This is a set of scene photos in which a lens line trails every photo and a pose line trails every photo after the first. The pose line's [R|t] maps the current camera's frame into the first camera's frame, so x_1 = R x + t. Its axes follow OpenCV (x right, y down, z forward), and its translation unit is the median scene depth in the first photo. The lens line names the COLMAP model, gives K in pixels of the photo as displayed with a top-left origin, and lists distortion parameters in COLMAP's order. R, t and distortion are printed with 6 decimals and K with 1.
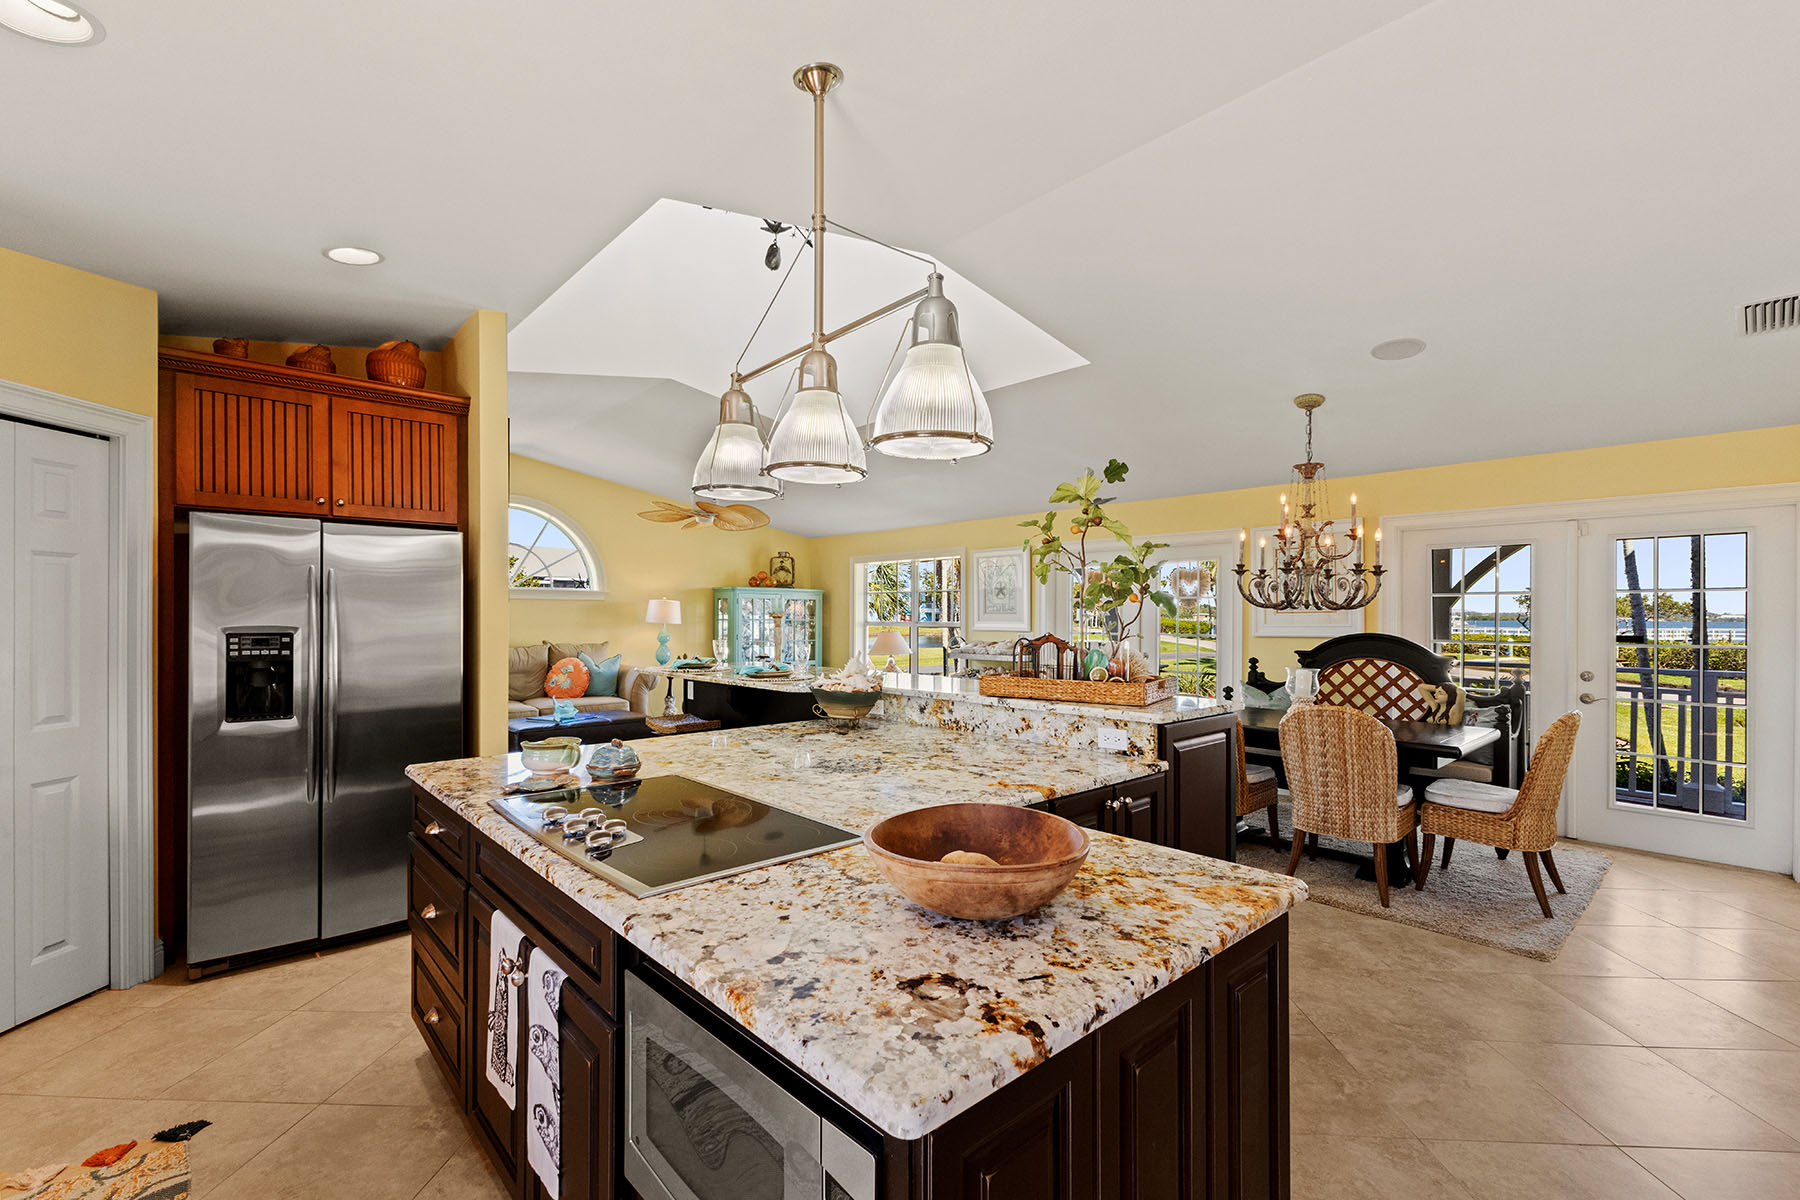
lens RADIAL K [[796.4, 0, 890.4], [0, 796.4, 623.0], [0, 0, 1]] dist [0.011816, -0.003257]
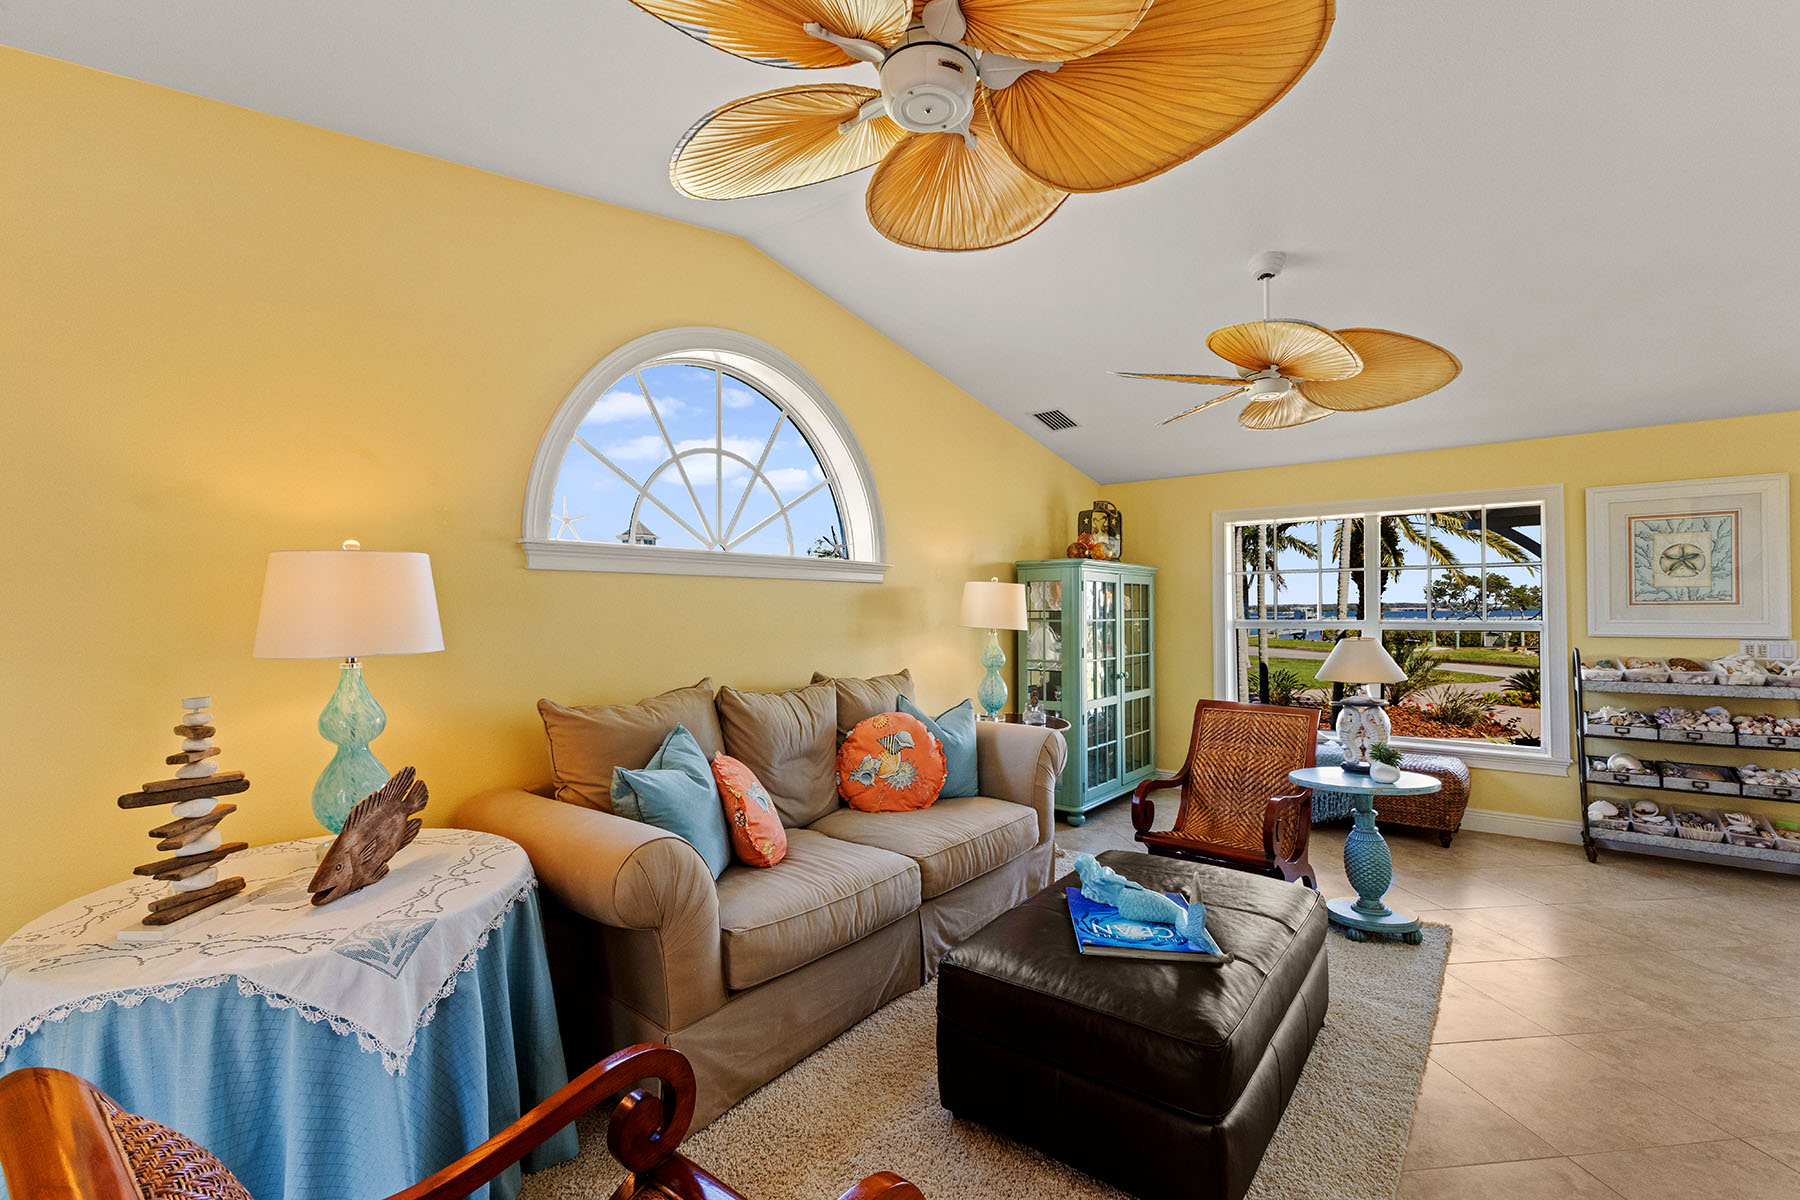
lens RADIAL K [[796.4, 0, 897.4], [0, 796.4, 605.0], [0, 0, 1]] dist [0.011816, -0.003257]
pose [[0.985451, -0.005637, 0.169868, -0.790737], [0.008726, 0.999810, -0.017442, -0.011941], [-0.169738, 0.018671, 0.985312, 0.960354]]
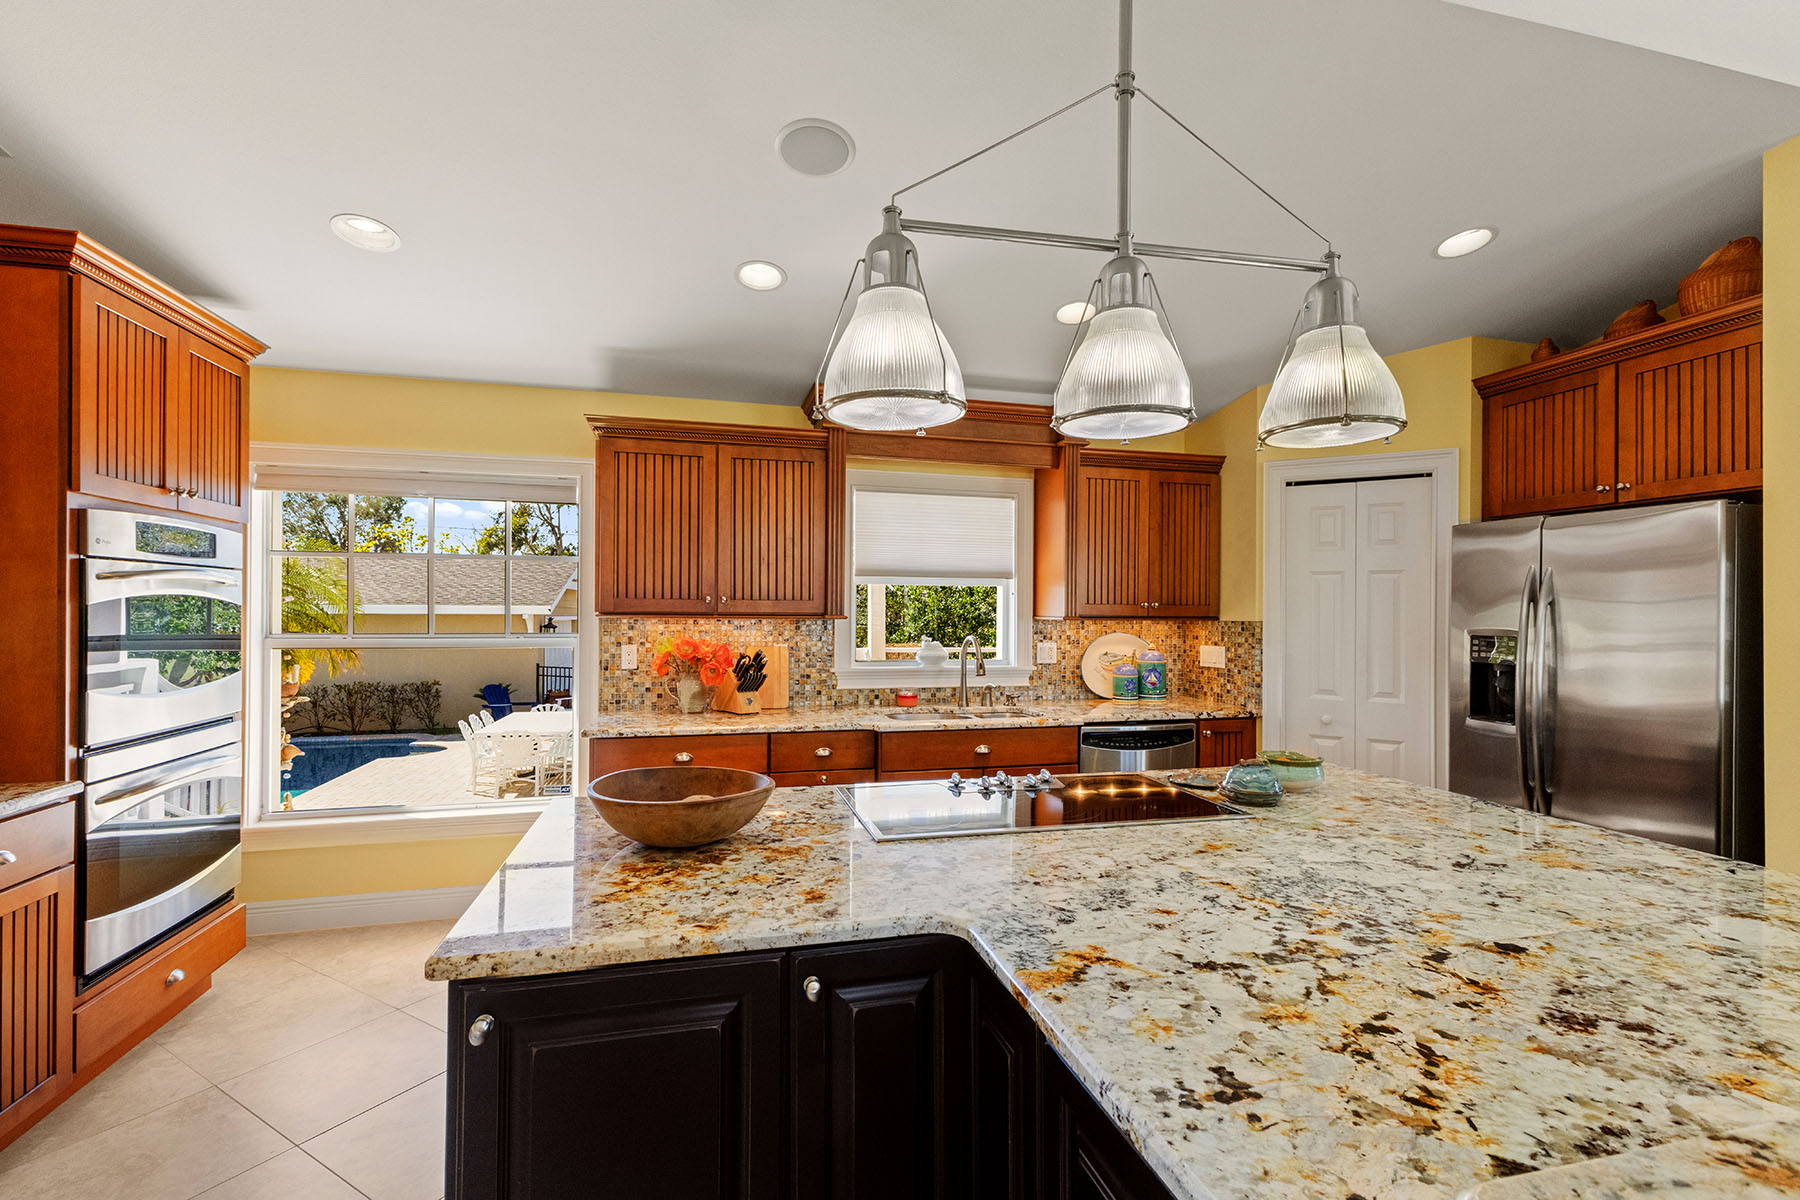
lens RADIAL K [[796.4, 0, 909.8], [0, 796.4, 606.5], [0, 0, 1]] dist [0.011816, -0.003257]
pose [[-0.459102, -0.011382, -0.888311, 0.297643], [-0.016988, 0.999848, -0.004032, -0.005287], [0.888221, 0.013239, -0.459225, 0.526775]]
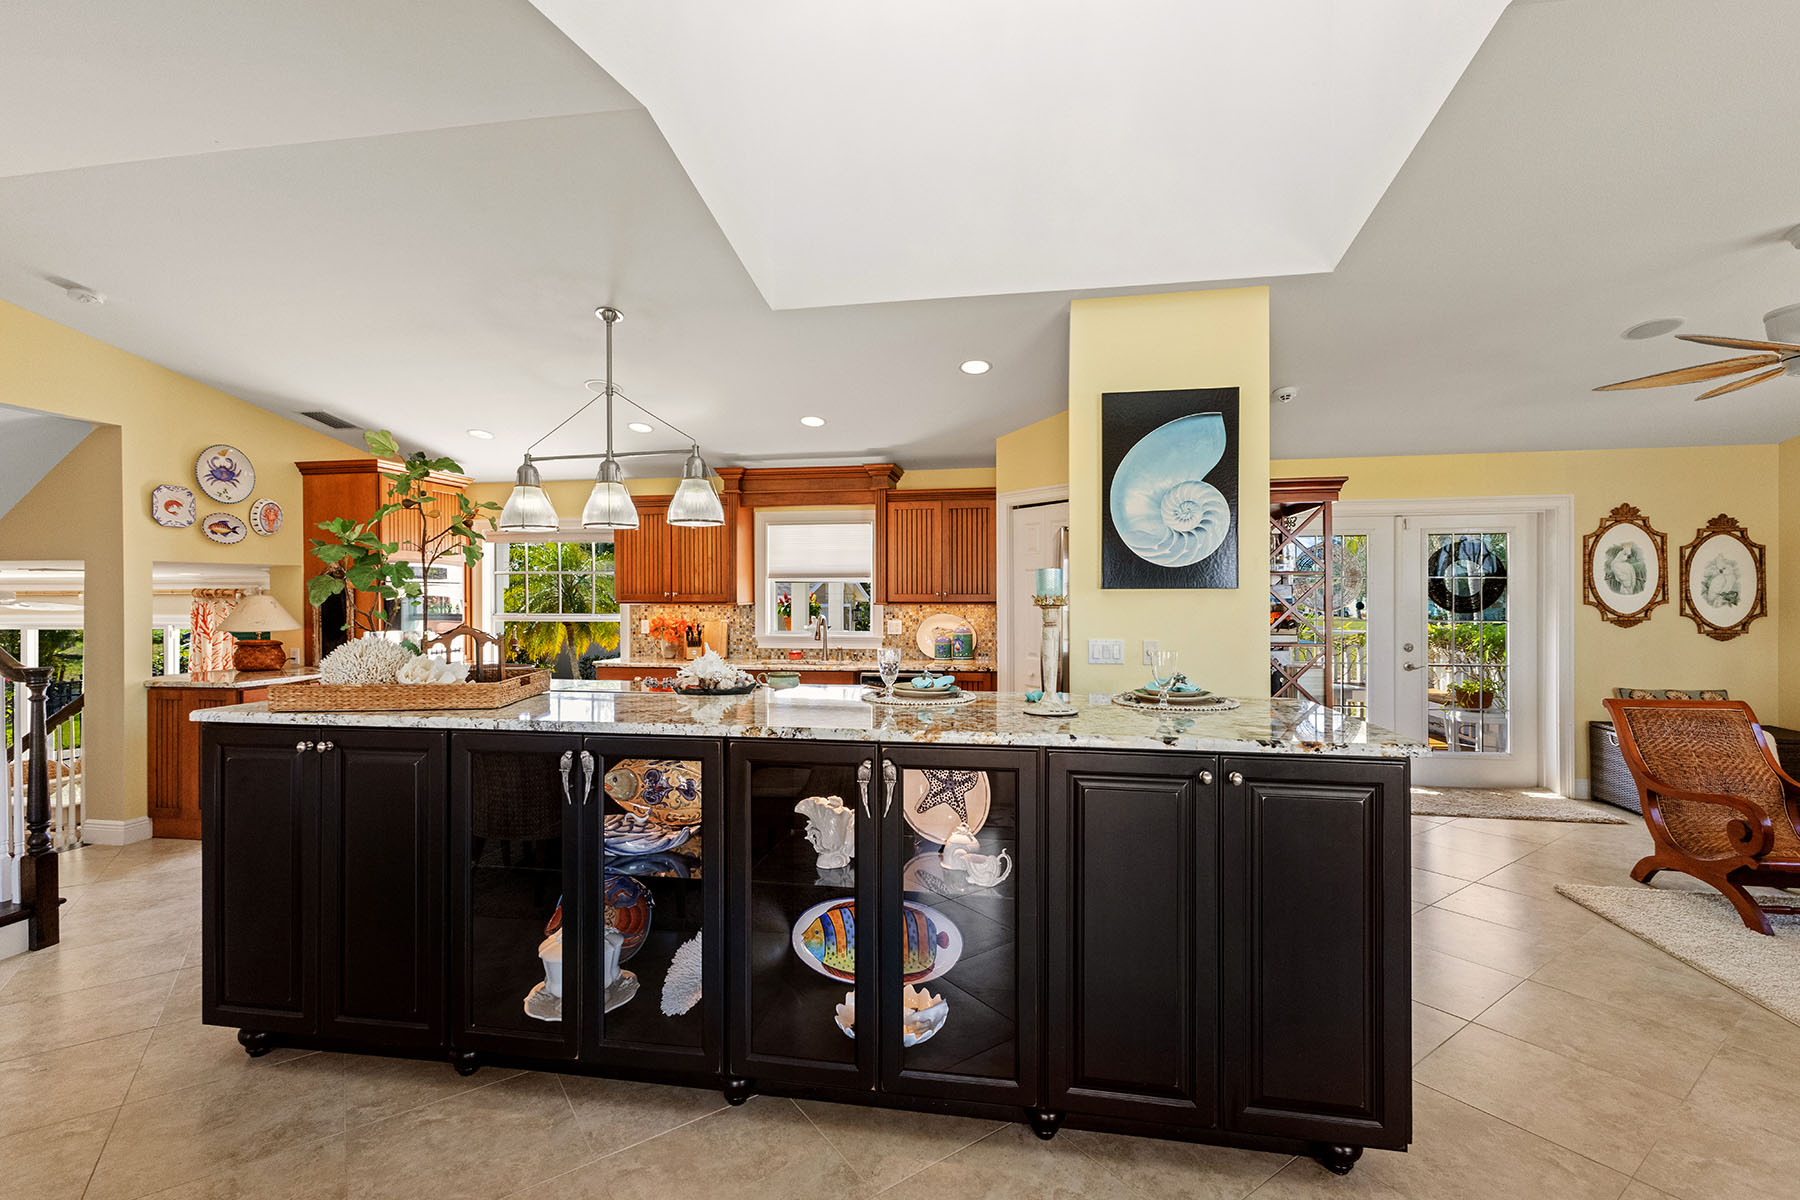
lens RADIAL K [[796.4, 0, 893.2], [0, 796.4, 594.3], [0, 0, 1]] dist [0.011816, -0.003257]
pose [[-0.786525, -0.002750, -0.617552, 0.243838], [-0.006575, 0.999971, 0.003920, -0.018782], [0.617524, 0.007143, -0.786520, 1.299603]]
